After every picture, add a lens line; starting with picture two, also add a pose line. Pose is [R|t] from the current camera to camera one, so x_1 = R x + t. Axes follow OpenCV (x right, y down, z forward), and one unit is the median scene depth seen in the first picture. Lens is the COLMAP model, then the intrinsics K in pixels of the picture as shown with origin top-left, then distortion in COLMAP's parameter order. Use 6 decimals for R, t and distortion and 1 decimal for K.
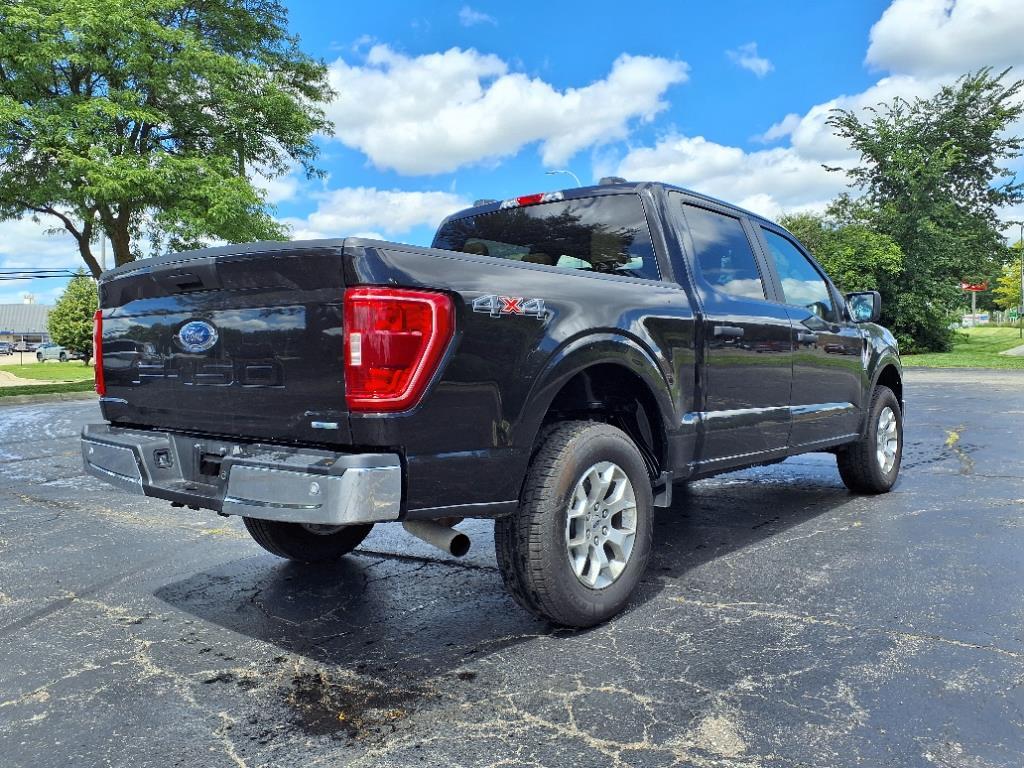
lens RADIAL K [[820.7, 0, 514.7], [0, 820.7, 388.9], [0, 0, 1]] dist [0.012719, 0.000231]
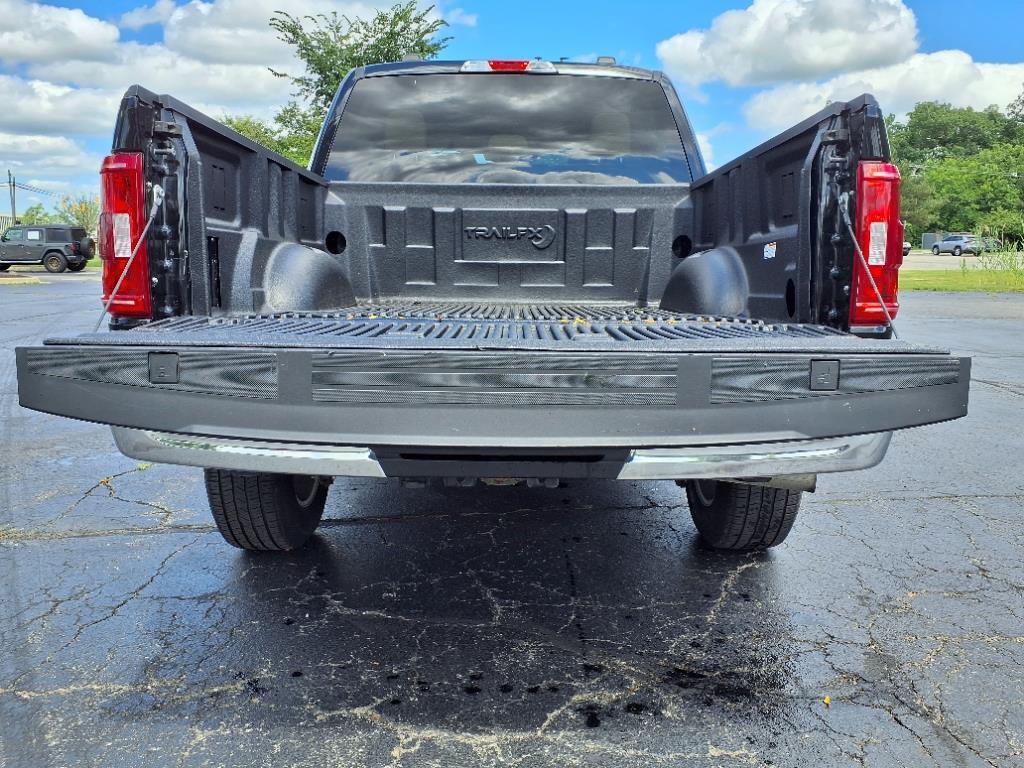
lens RADIAL K [[820.7, 0, 507.1], [0, 820.7, 397.0], [0, 0, 1]] dist [0.012719, 0.000231]
pose [[0.769559, -0.088355, 0.632433, -0.646383], [0.014048, 0.992484, 0.121562, -0.003143], [-0.638421, -0.084664, 0.765017, 0.412778]]
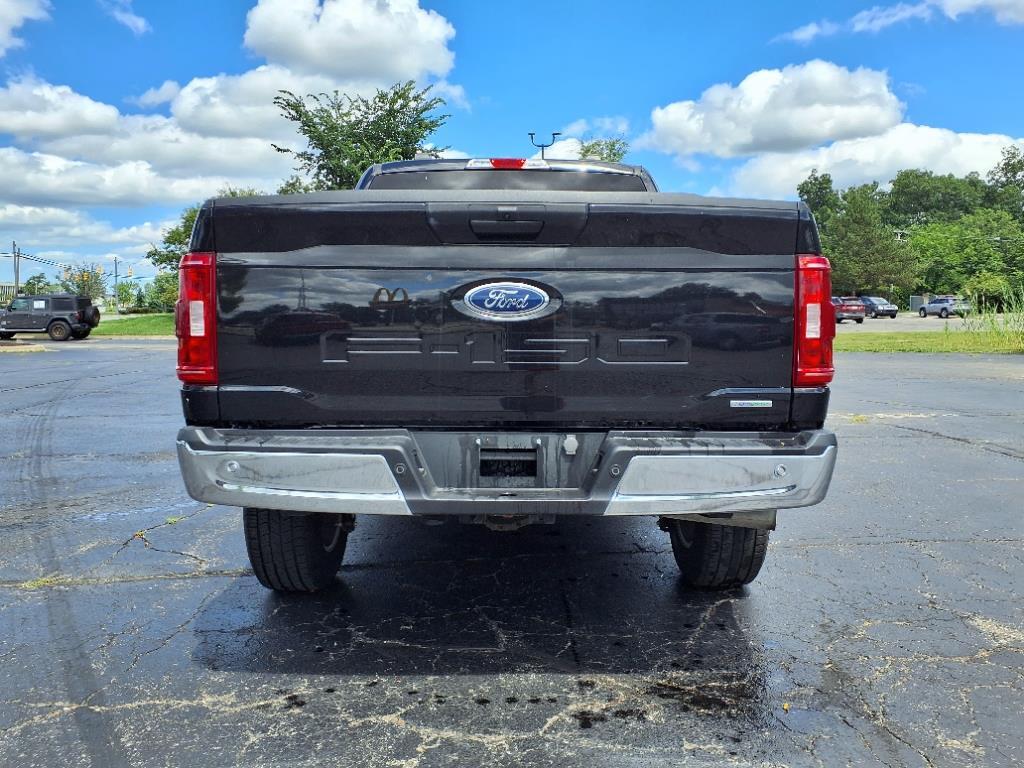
lens RADIAL K [[820.7, 0, 503.7], [0, 820.7, 393.5], [0, 0, 1]] dist [0.012719, 0.000231]
pose [[0.768654, -0.042328, 0.638263, -0.722968], [0.020870, 0.998936, 0.041115, -0.007656], [-0.639324, -0.018283, 0.768720, 0.329883]]
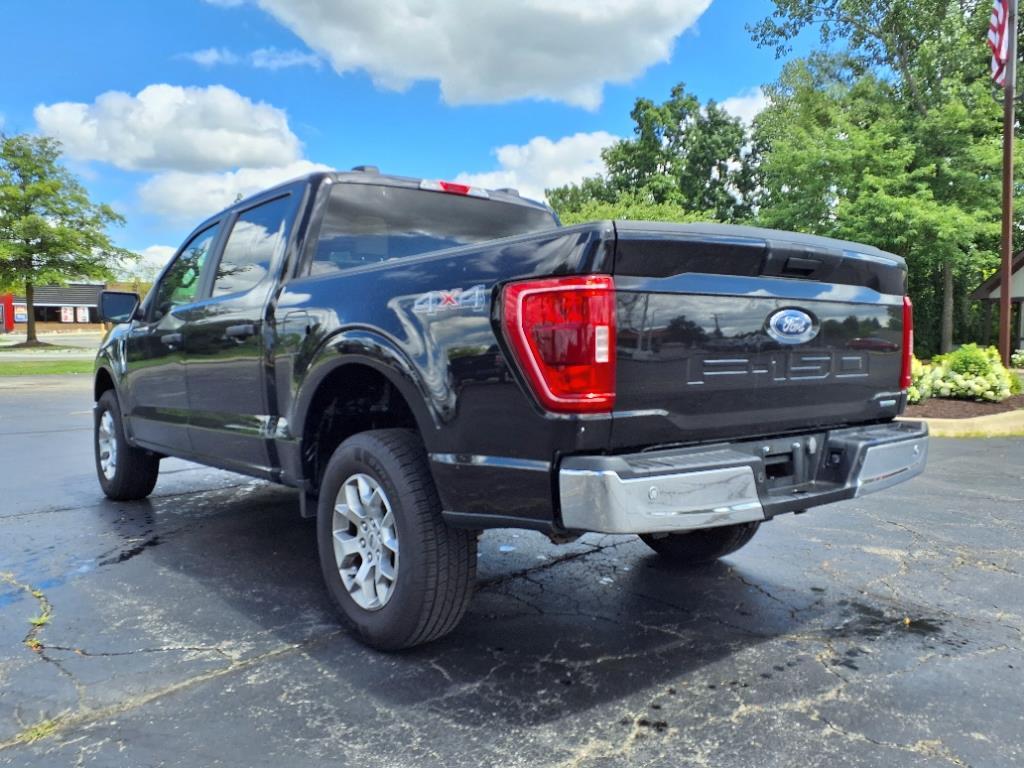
lens RADIAL K [[820.7, 0, 497.4], [0, 820.7, 407.9], [0, 0, 1]] dist [0.012719, 0.000231]
pose [[0.196972, -0.065455, 0.978222, -1.103188], [0.048606, 0.997194, 0.056937, -0.034889], [-0.979203, 0.036333, 0.199601, 0.935046]]
